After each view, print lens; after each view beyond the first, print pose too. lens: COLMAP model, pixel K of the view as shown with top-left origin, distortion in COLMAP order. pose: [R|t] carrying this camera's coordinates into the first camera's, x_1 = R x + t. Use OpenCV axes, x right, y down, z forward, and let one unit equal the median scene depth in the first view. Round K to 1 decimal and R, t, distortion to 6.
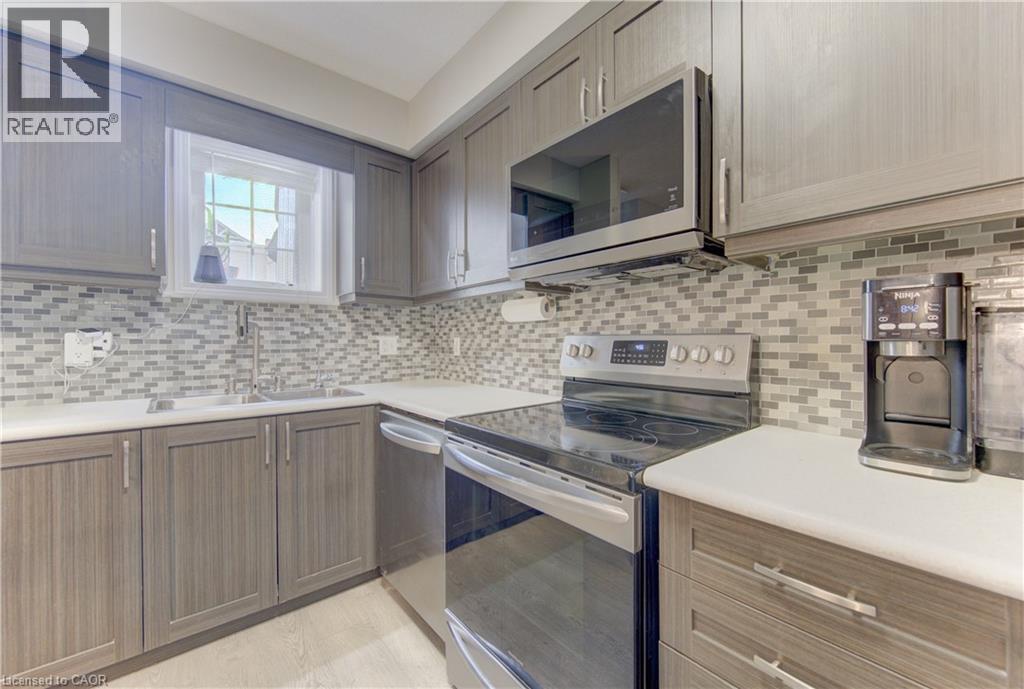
lens RADIAL K [[401.5, 0, 516.3], [0, 401.5, 342.8], [0, 0, 1]] dist [0.003207, -0.000078]
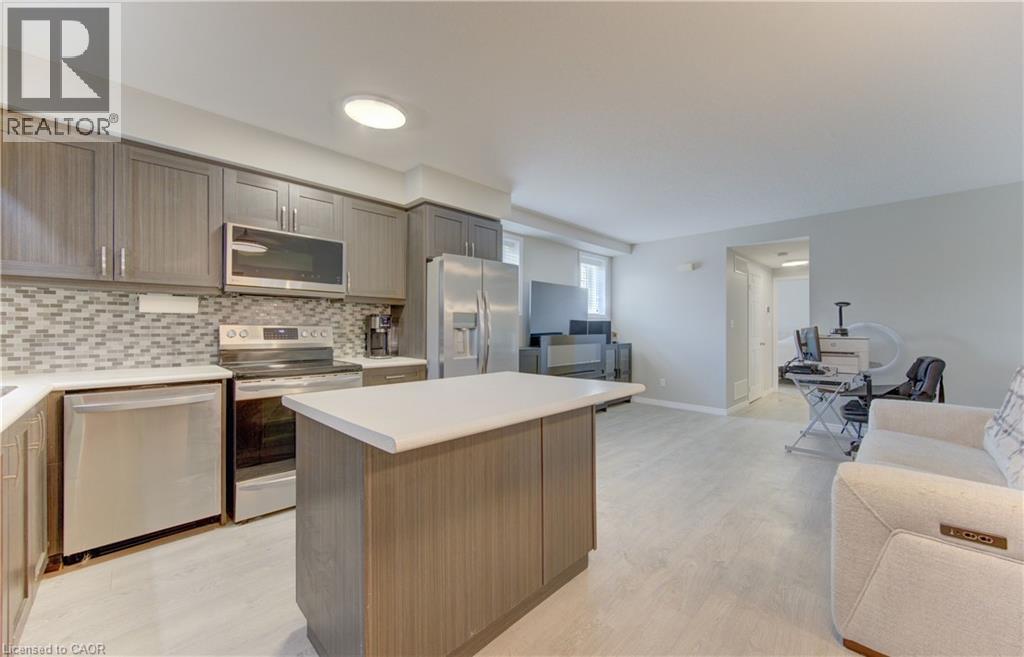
lens RADIAL K [[371.3, 0, 518.2], [0, 371.3, 328.4], [0, 0, 1]] dist [-0.001019, -0.000041]
pose [[-0.045691, 0.004024, 0.998948, -1.350087], [0.002381, 0.999989, -0.003919, 0.005562], [-0.998953, 0.002200, -0.045700, -0.123222]]
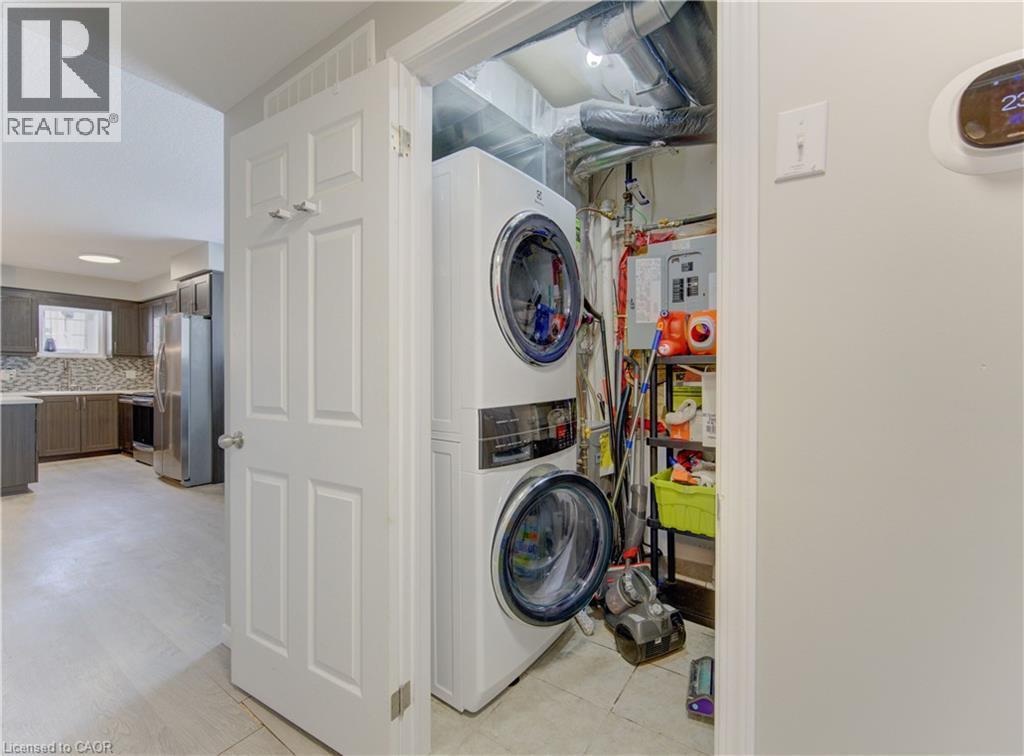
lens RADIAL K [[475.0, 0, 505.5], [0, 475.0, 373.5], [0, 0, 1]] dist [0.001181, 0.000987]
pose [[0.970789, 0.002769, 0.239918, 1.673155], [-0.001976, 0.999992, -0.003547, 0.009027], [-0.239926, 0.002969, 0.970787, -3.277719]]
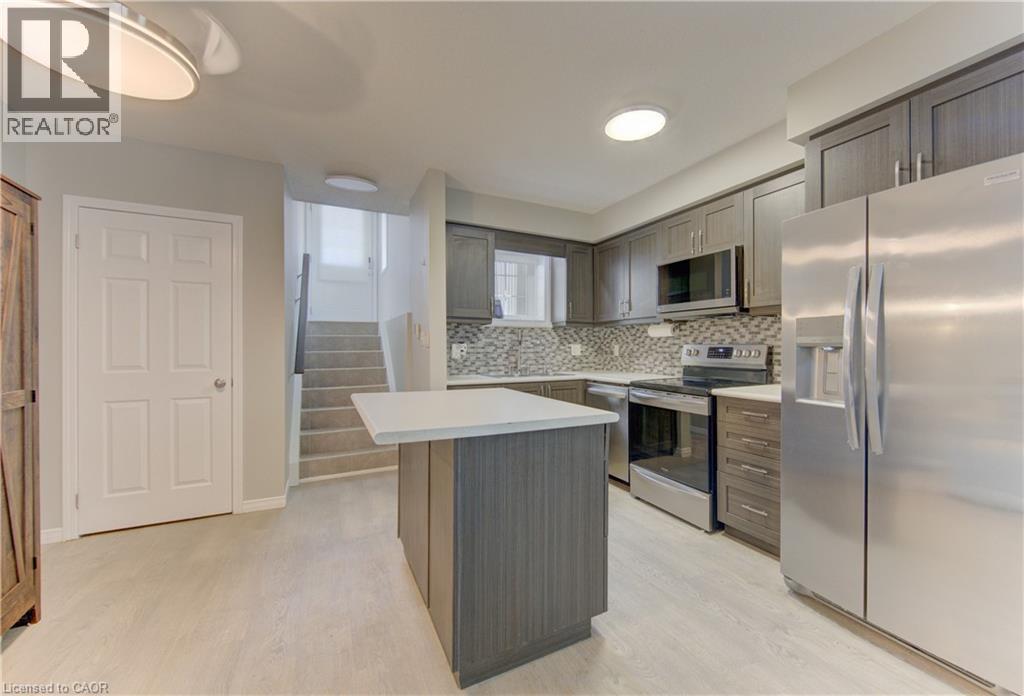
lens RADIAL K [[401.5, 0, 551.8], [0, 401.5, 348.4], [0, 0, 1]] dist [0.003207, -0.000078]
pose [[0.981768, -0.000541, -0.190082, -0.133532], [0.000634, 1.000000, 0.000432, -0.000384], [0.190082, -0.000544, 0.981768, -1.004062]]
